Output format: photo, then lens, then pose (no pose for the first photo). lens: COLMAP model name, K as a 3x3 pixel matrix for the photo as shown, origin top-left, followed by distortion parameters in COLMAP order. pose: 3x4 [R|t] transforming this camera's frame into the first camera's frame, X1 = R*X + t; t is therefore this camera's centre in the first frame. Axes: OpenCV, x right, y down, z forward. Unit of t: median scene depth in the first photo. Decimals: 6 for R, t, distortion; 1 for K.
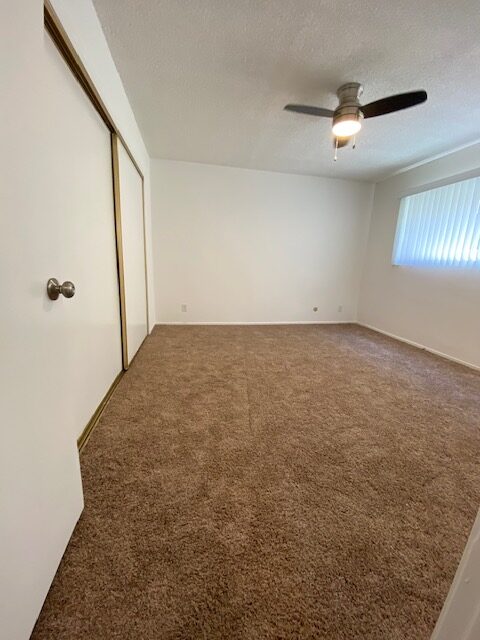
lens RADIAL K [[259.0, 0, 240.0], [0, 259.0, 320.0], [0, 0, 1]] dist [0.026018, -0.021467]
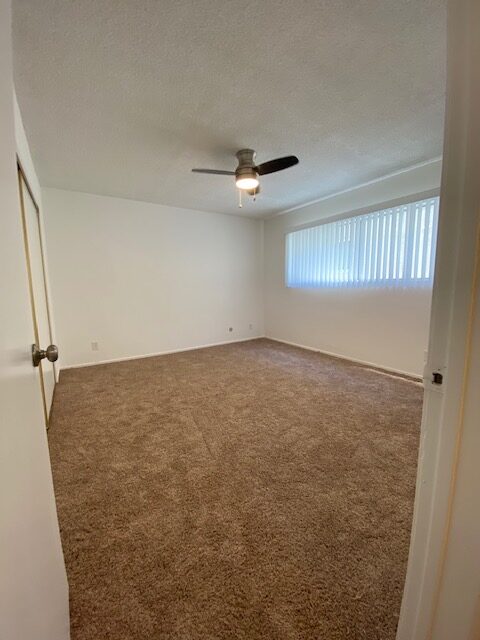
lens RADIAL K [[259.0, 0, 240.0], [0, 259.0, 320.0], [0, 0, 1]] dist [0.026018, -0.021467]
pose [[0.926920, -0.106525, 0.359822, -0.130454], [0.135710, 0.989121, -0.056769, -0.033269], [-0.349860, 0.101452, 0.931293, -0.064685]]
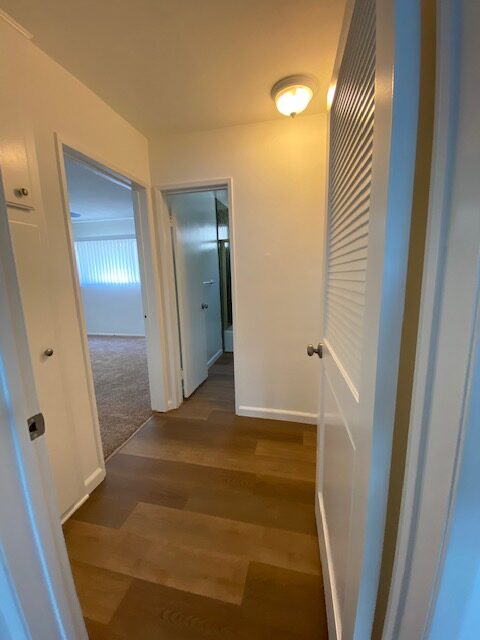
lens RADIAL K [[259.0, 0, 240.0], [0, 259.0, 320.0], [0, 0, 1]] dist [0.026018, -0.021467]
pose [[0.404605, -0.210266, 0.889990, -0.665569], [0.245839, 0.962392, 0.115608, 0.029074], [-0.880828, 0.172018, 0.441080, -0.698042]]
